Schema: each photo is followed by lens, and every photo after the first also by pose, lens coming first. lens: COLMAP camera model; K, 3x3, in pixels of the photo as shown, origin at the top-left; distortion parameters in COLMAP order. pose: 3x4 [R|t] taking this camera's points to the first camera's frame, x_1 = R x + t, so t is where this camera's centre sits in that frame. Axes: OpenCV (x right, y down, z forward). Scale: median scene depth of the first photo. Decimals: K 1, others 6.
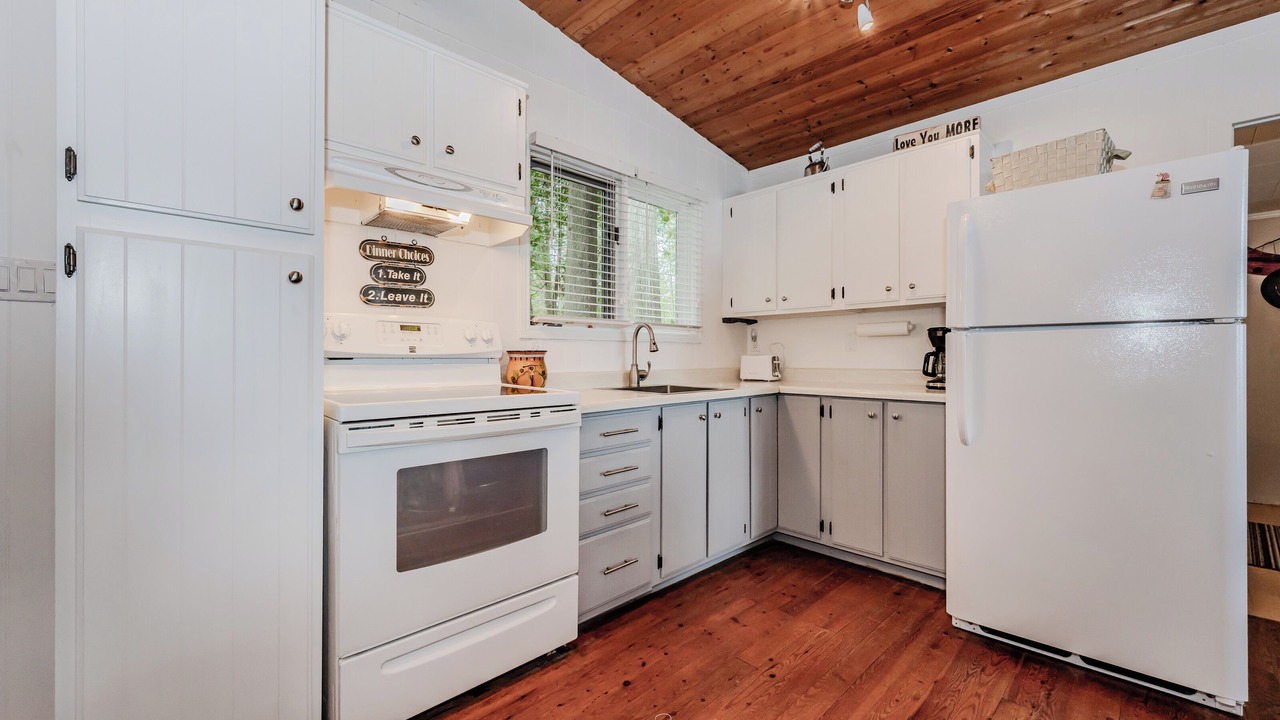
lens RADIAL K [[499.9, 0, 641.4], [0, 499.9, 364.4], [0, 0, 1]] dist [-0.000540, -0.000125]
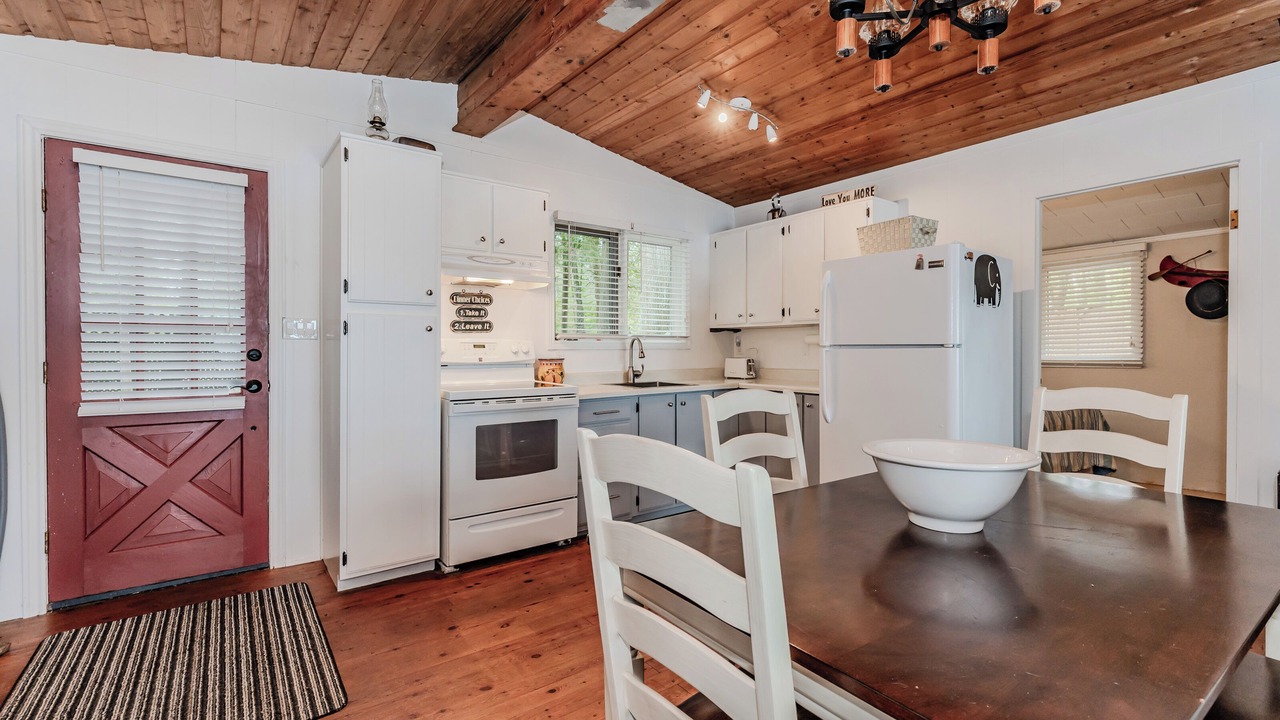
lens RADIAL K [[553.3, 0, 626.8], [0, 553.3, 356.3], [0, 0, 1]] dist [-0.000574, -0.000124]
pose [[0.989397, -0.001492, -0.145231, 0.225396], [0.001373, 0.999999, -0.000914, -0.031006], [0.145233, 0.000705, 0.989397, -0.584721]]
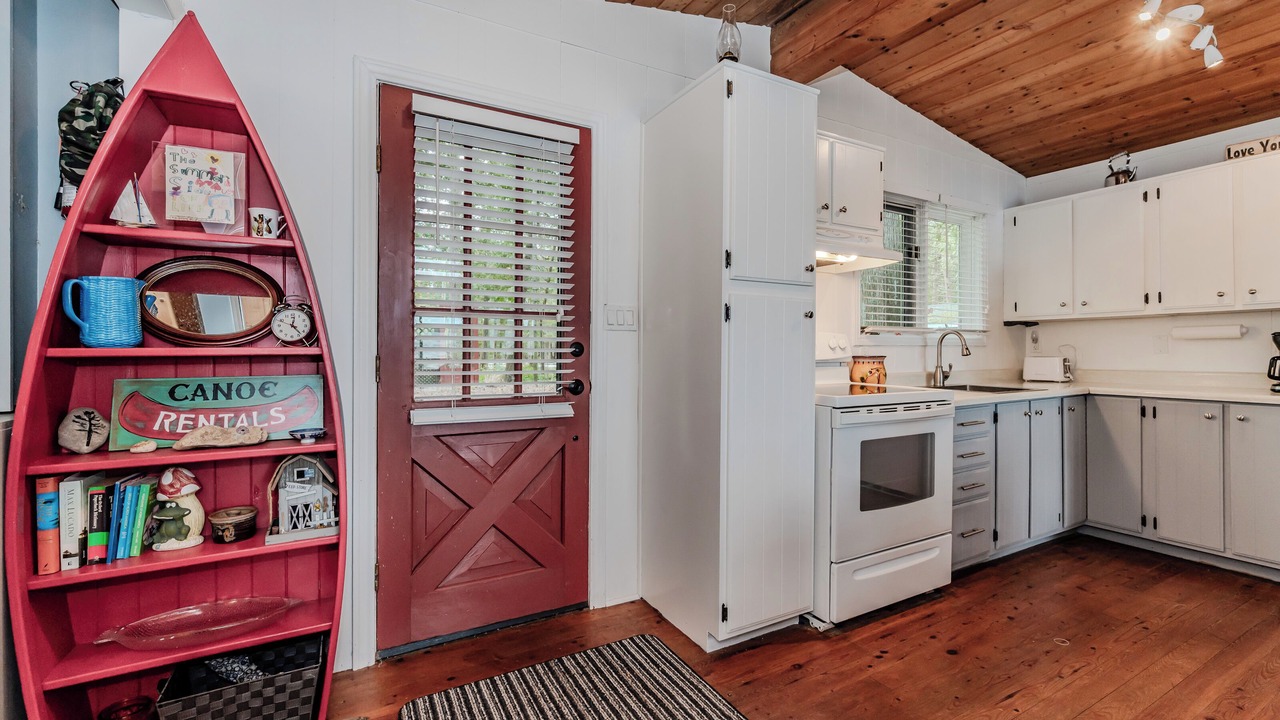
lens RADIAL K [[528.4, 0, 640.7], [0, 528.4, 353.0], [0, 0, 1]] dist [-0.000496, -0.000167]
pose [[0.965345, -0.002538, -0.260965, -0.410231], [-0.000733, 0.999922, -0.012436, -0.017121], [0.260977, 0.012196, 0.965268, -0.392862]]
